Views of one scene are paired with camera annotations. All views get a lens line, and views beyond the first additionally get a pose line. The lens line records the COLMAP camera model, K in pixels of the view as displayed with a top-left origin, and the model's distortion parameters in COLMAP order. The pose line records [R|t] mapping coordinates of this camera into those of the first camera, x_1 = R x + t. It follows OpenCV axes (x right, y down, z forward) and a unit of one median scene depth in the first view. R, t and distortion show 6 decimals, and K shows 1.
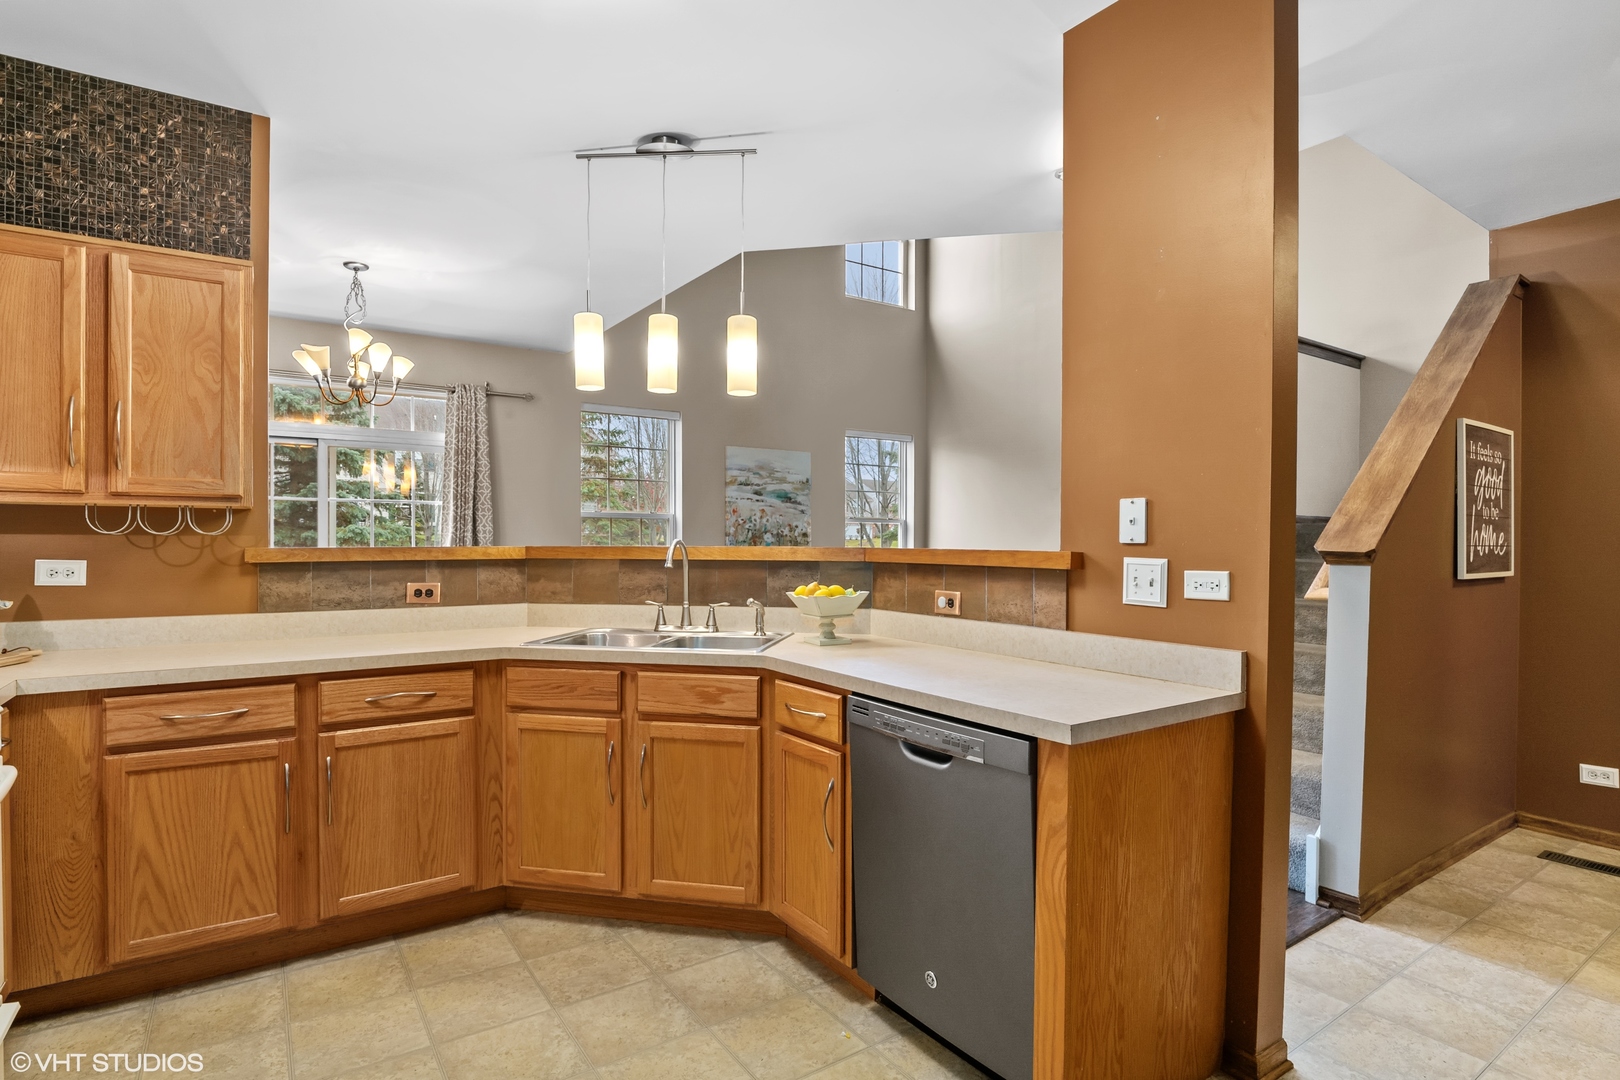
lens RADIAL K [[815.9, 0, 810.0], [0, 815.9, 540.0], [0, 0, 1]] dist [-0.028567, 0.000216]
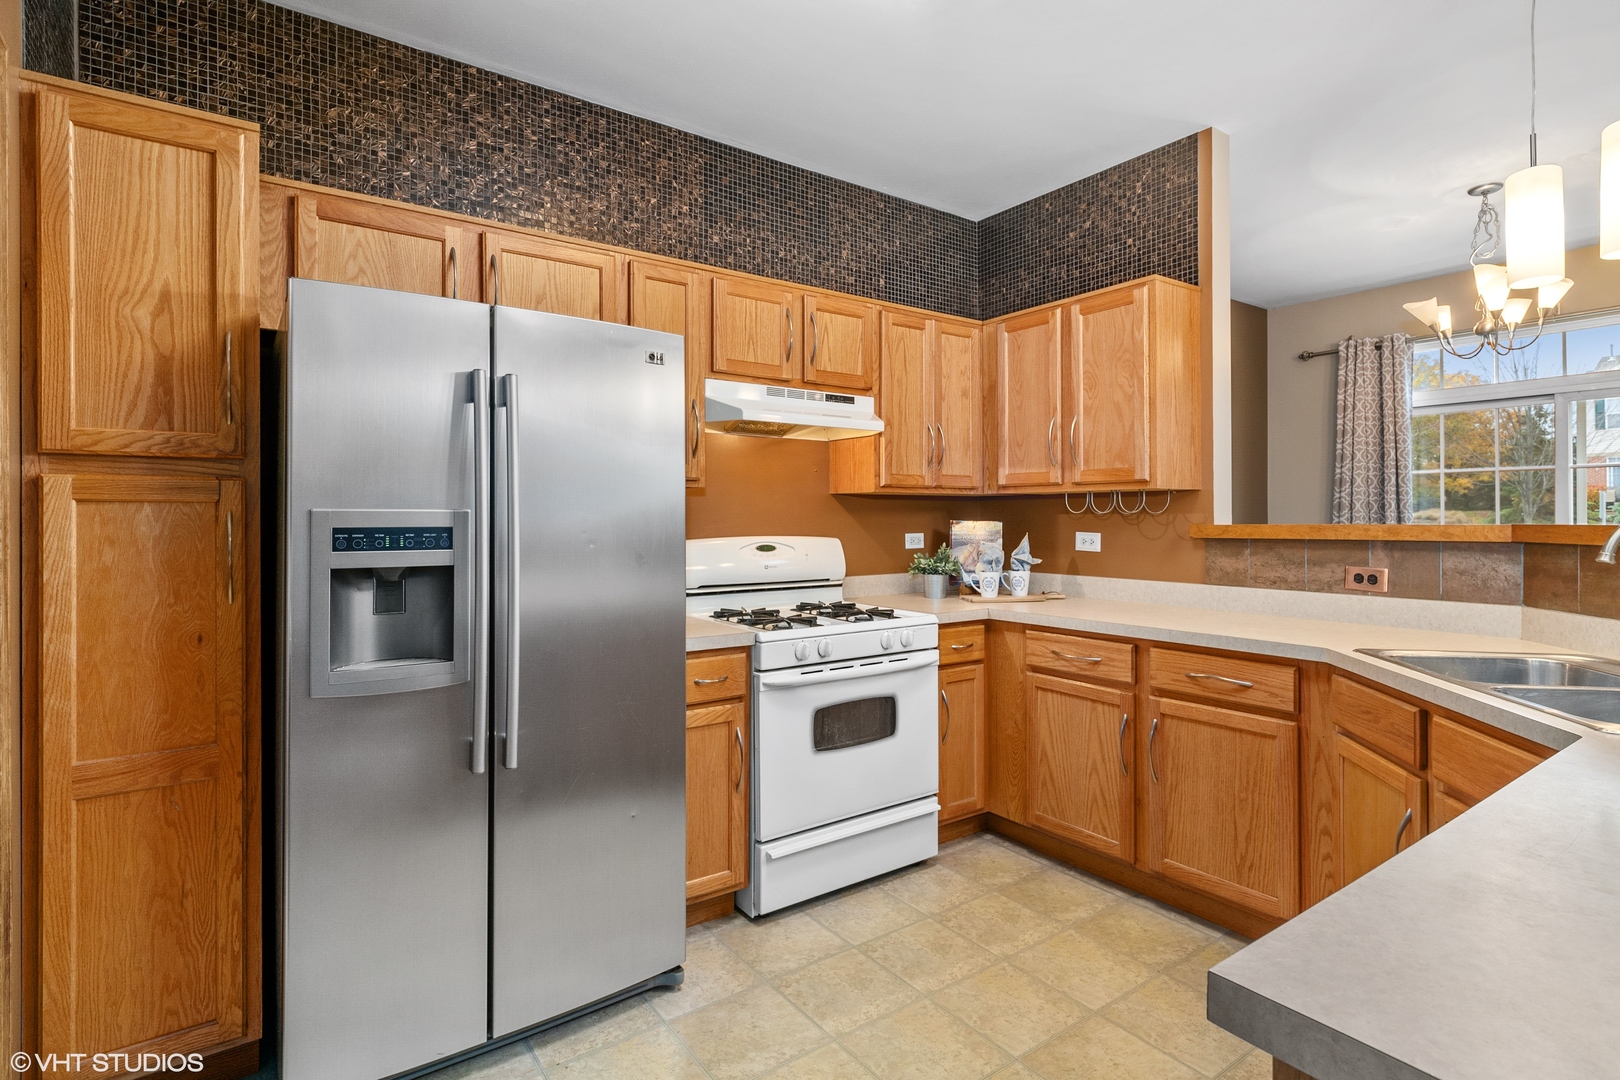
lens RADIAL K [[796.3, 0, 809.1], [0, 796.3, 507.3], [0, 0, 1]] dist [0.001912, -0.000002]
pose [[0.011604, -0.016664, -0.999794, 0.433580], [0.004308, 0.999853, -0.016615, 0.002175], [0.999923, -0.004114, 0.011674, 0.493808]]
